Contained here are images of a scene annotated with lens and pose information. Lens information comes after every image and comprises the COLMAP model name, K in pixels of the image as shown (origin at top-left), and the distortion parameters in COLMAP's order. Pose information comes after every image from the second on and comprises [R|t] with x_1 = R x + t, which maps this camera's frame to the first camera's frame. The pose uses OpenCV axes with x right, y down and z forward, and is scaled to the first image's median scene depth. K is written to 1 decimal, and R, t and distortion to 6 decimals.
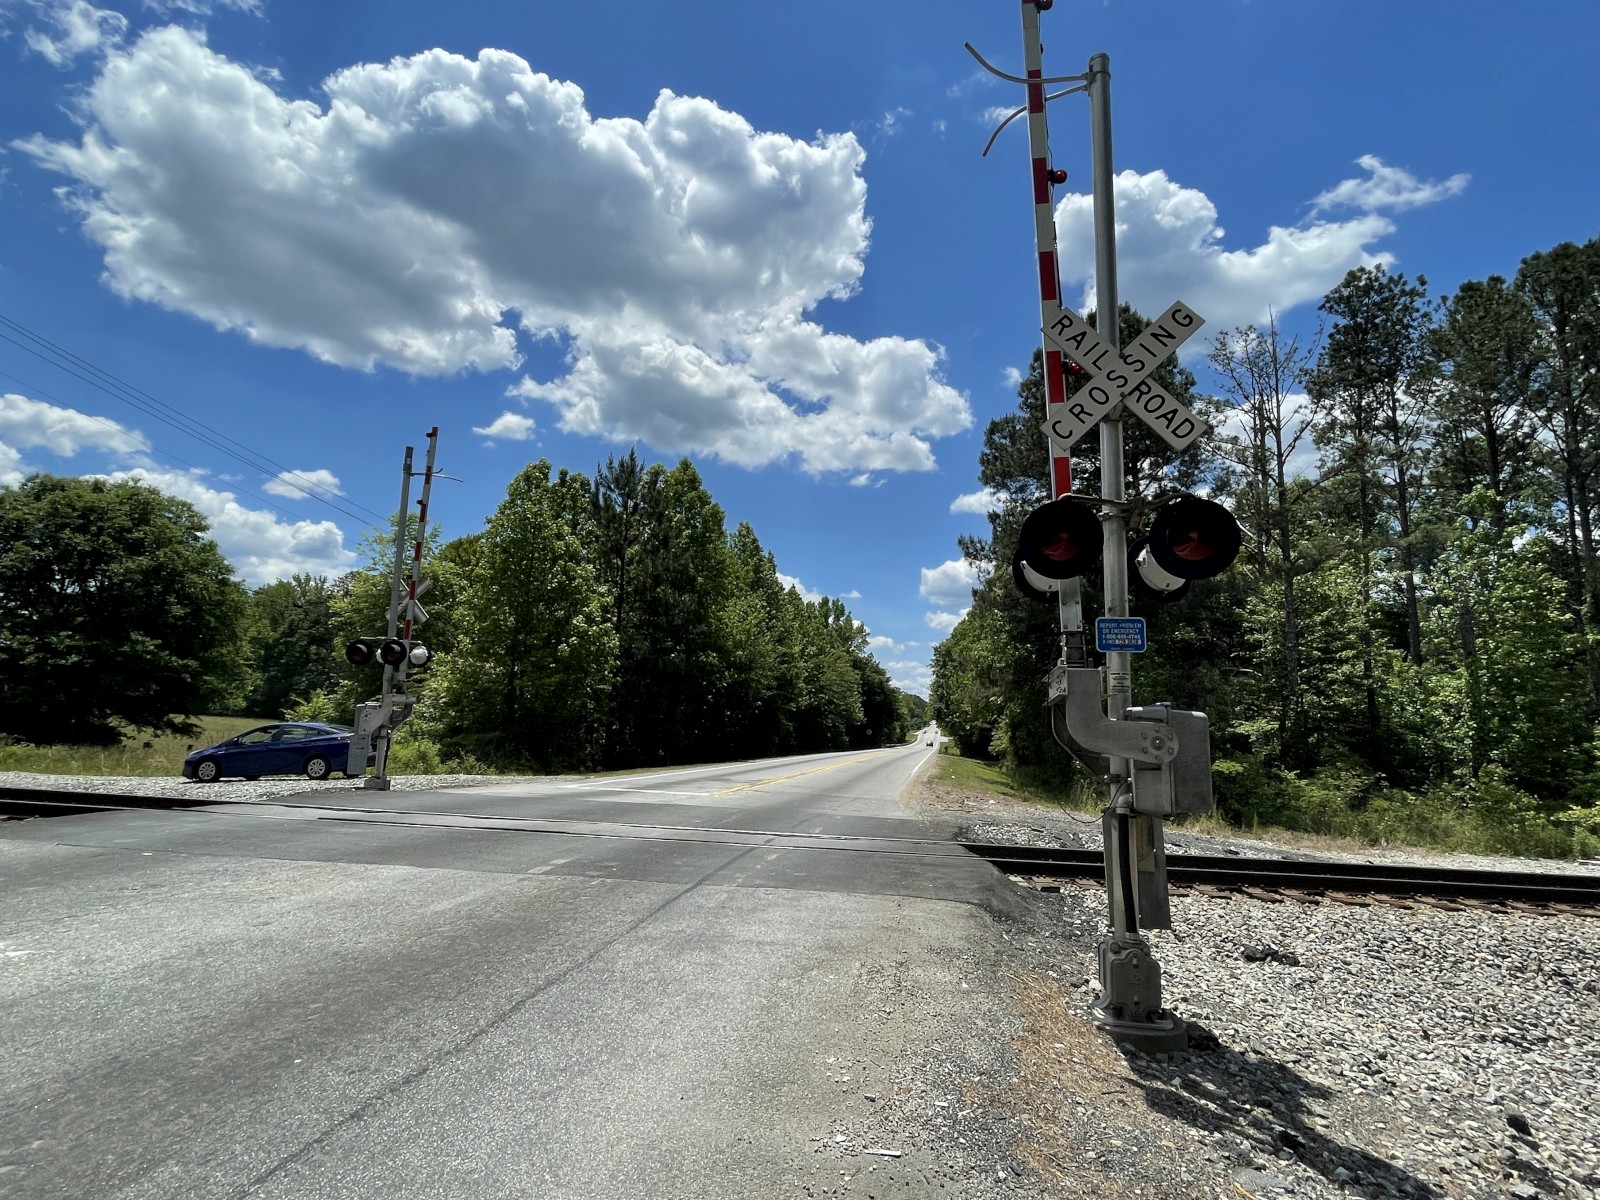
lens RADIAL K [[796.2, 0, 804.0], [0, 796.2, 602.3], [0, 0, 1]] dist [0.000598, -0.001414]
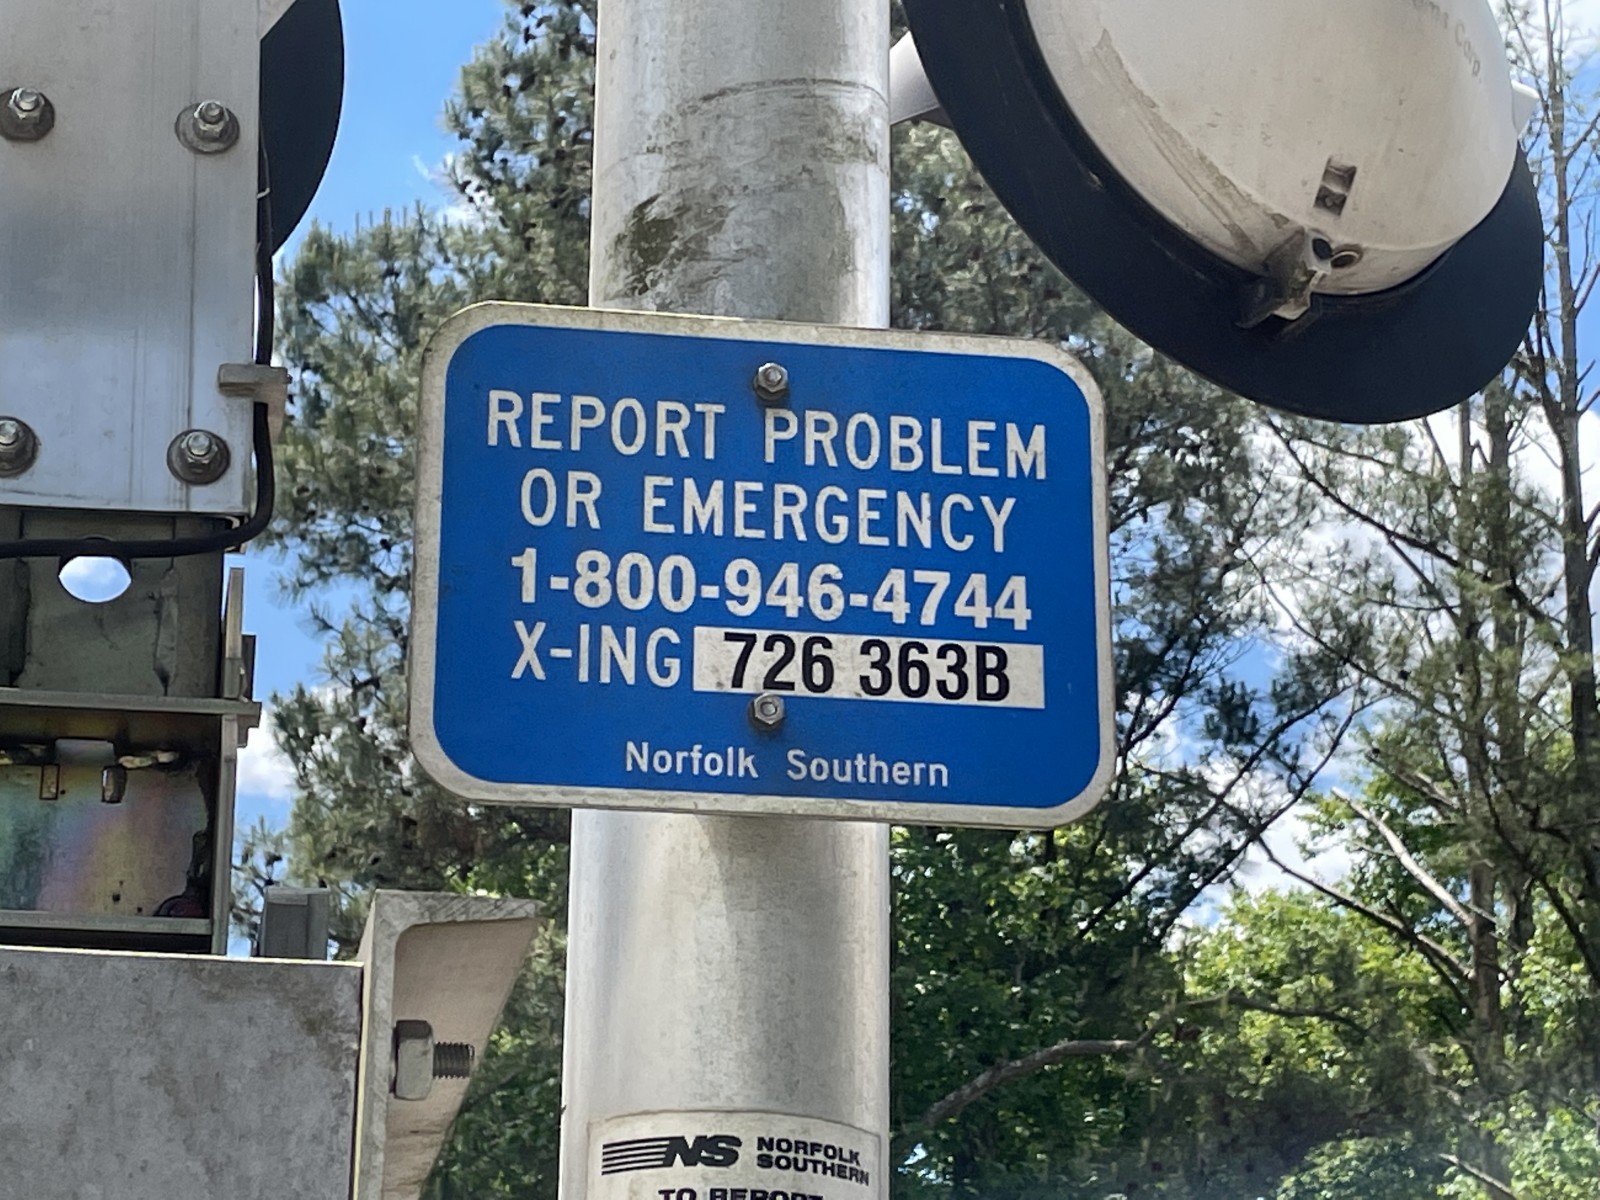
lens RADIAL K [[3708.6, 0, 800.0], [0, 3708.6, 600.0], [0, 0, 1]] dist [-0.098714, 0.022483]
pose [[0.937801, 0.089525, 0.335431, 0.049393], [-0.033144, 0.984854, -0.170189, 0.016227], [-0.345587, 0.148486, 0.926565, 0.118563]]
